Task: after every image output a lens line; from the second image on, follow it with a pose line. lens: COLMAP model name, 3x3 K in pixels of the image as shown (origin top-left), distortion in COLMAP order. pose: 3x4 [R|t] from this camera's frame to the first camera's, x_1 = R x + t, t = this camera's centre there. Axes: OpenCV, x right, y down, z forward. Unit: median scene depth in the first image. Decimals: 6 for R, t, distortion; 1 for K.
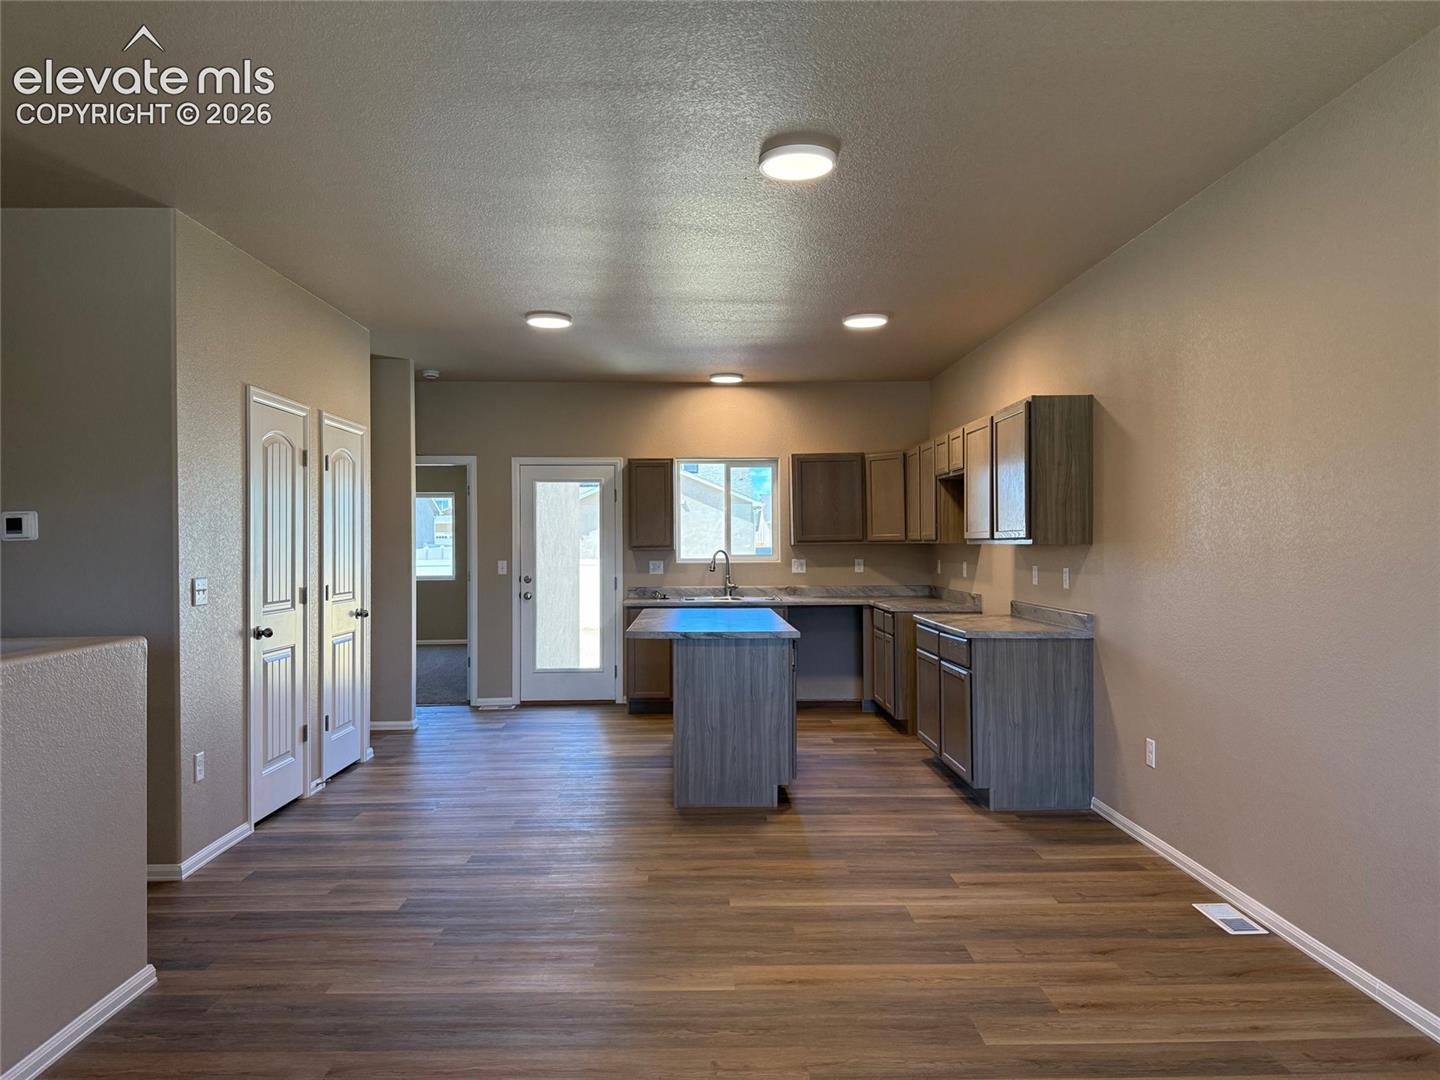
lens RADIAL K [[1007.2, 0, 738.8], [0, 1007.2, 529.8], [0, 0, 1]] dist [0.032575, -0.052530]
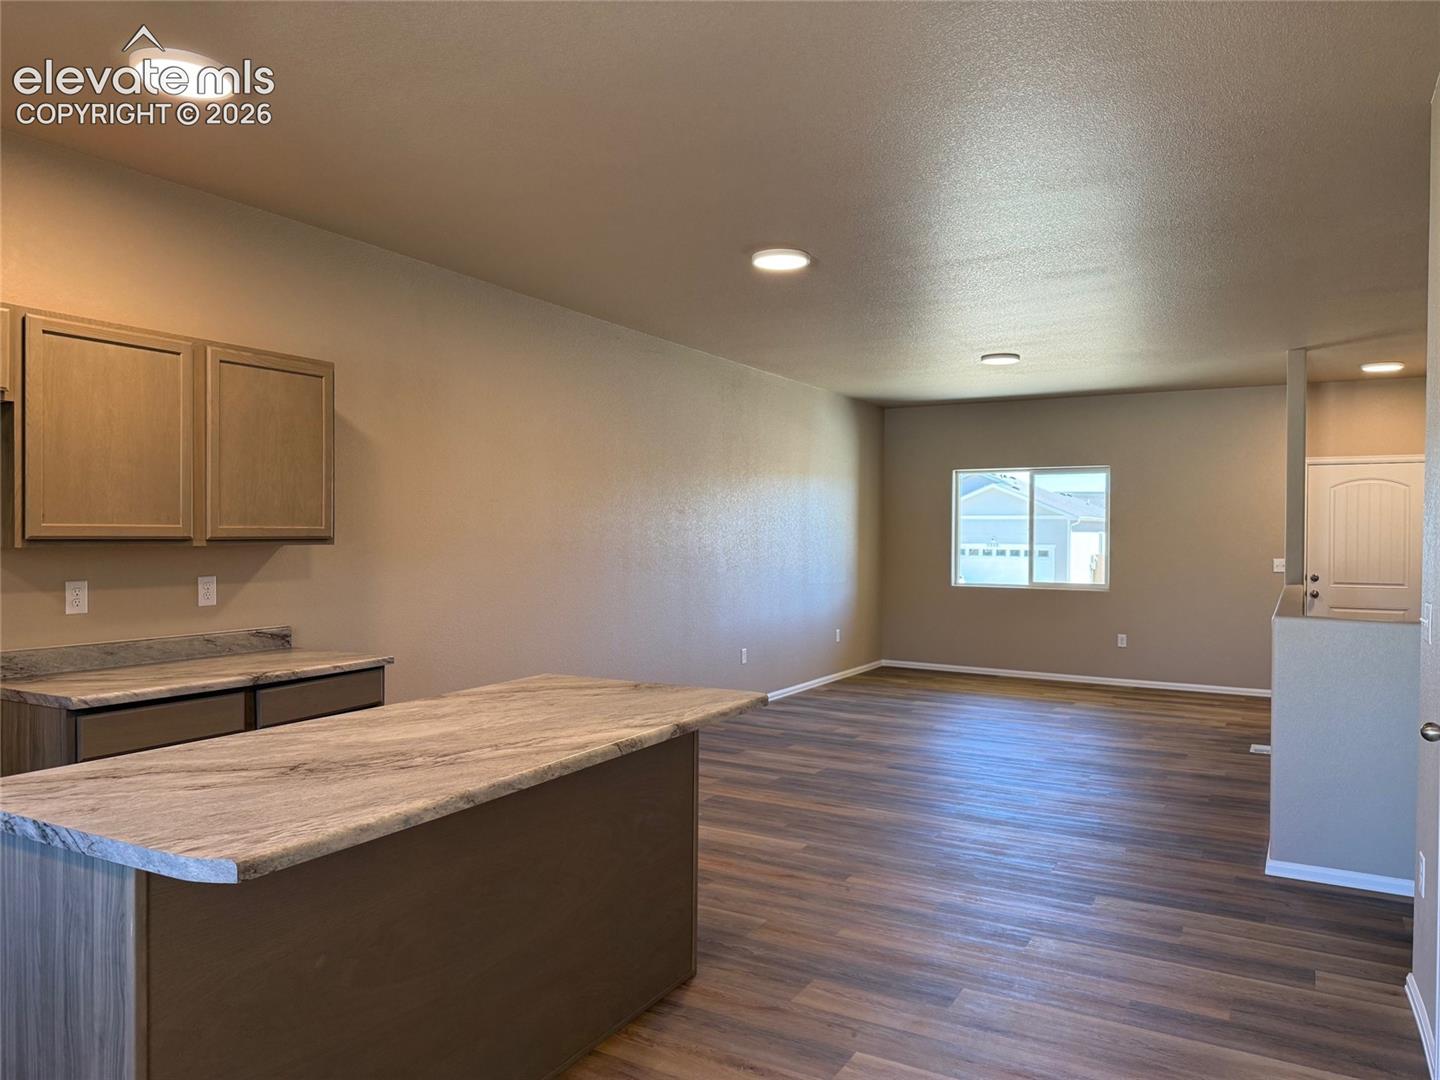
lens RADIAL K [[1007.2, 0, 695.1], [0, 1007.2, 540.8], [0, 0, 1]] dist [0.032575, -0.052530]
pose [[-0.839568, -0.007902, 0.543197, -0.316871], [-0.011744, 0.999925, -0.003605, 0.008175], [-0.543128, -0.009406, -0.839597, 1.207190]]
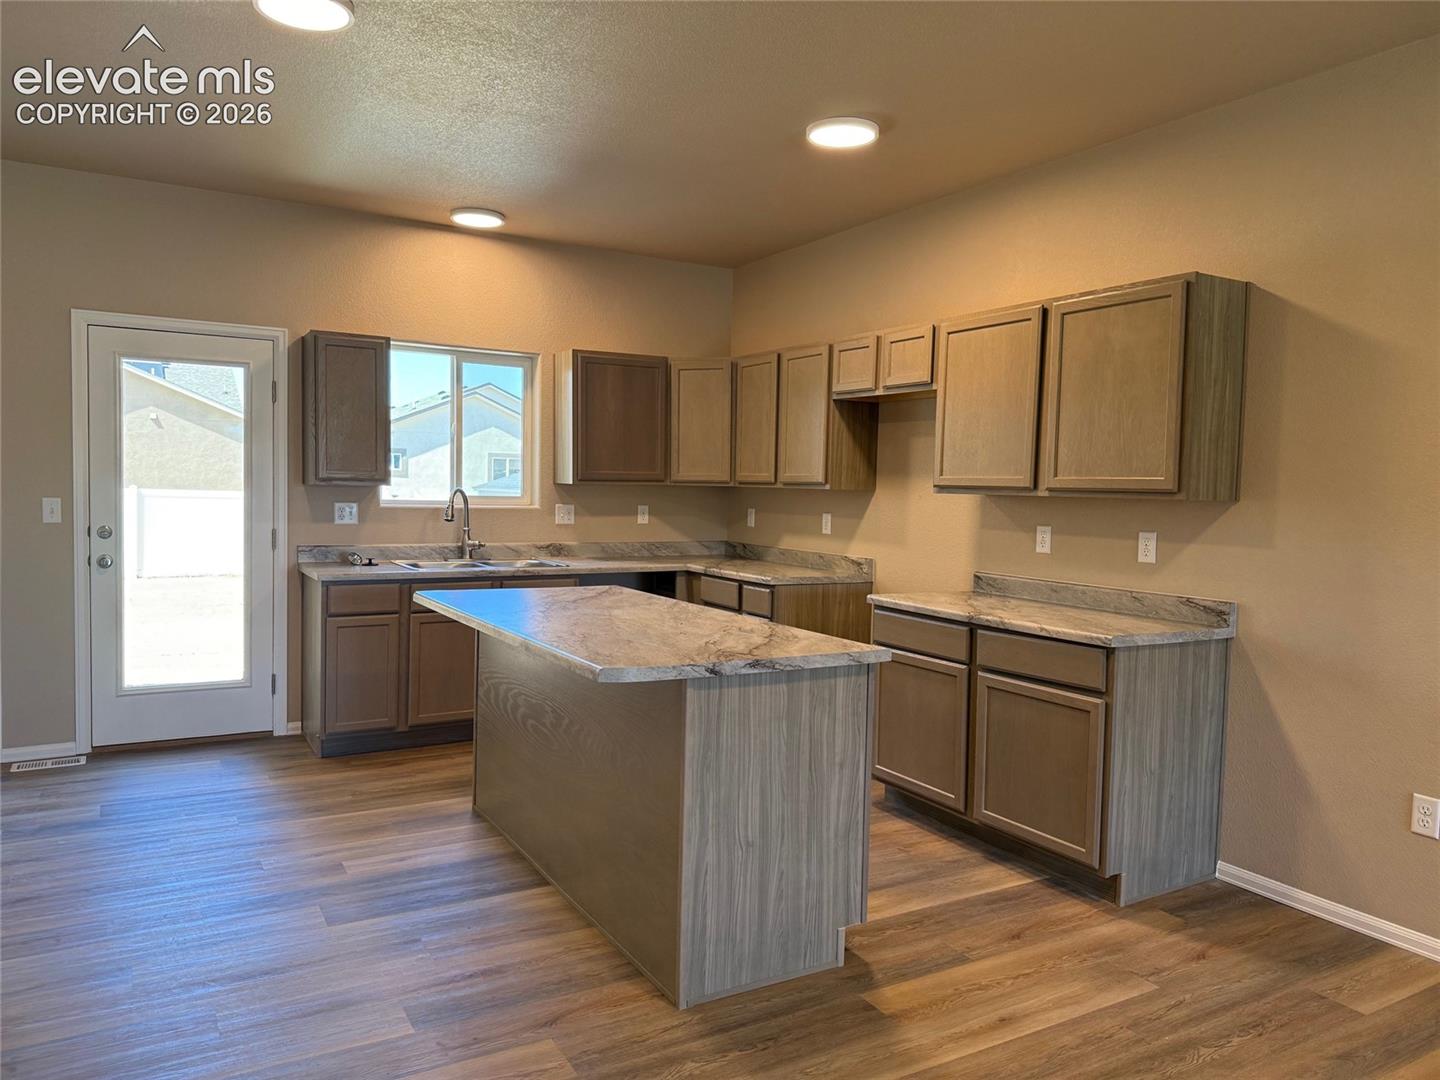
lens RADIAL K [[1007.2, 0, 744.7], [0, 1007.2, 535.7], [0, 0, 1]] dist [0.032575, -0.052530]
pose [[0.876352, 0.001982, 0.481667, -0.219887], [-0.035596, 0.997524, 0.060660, 0.005819], [-0.480354, -0.070305, 0.874252, 0.440696]]
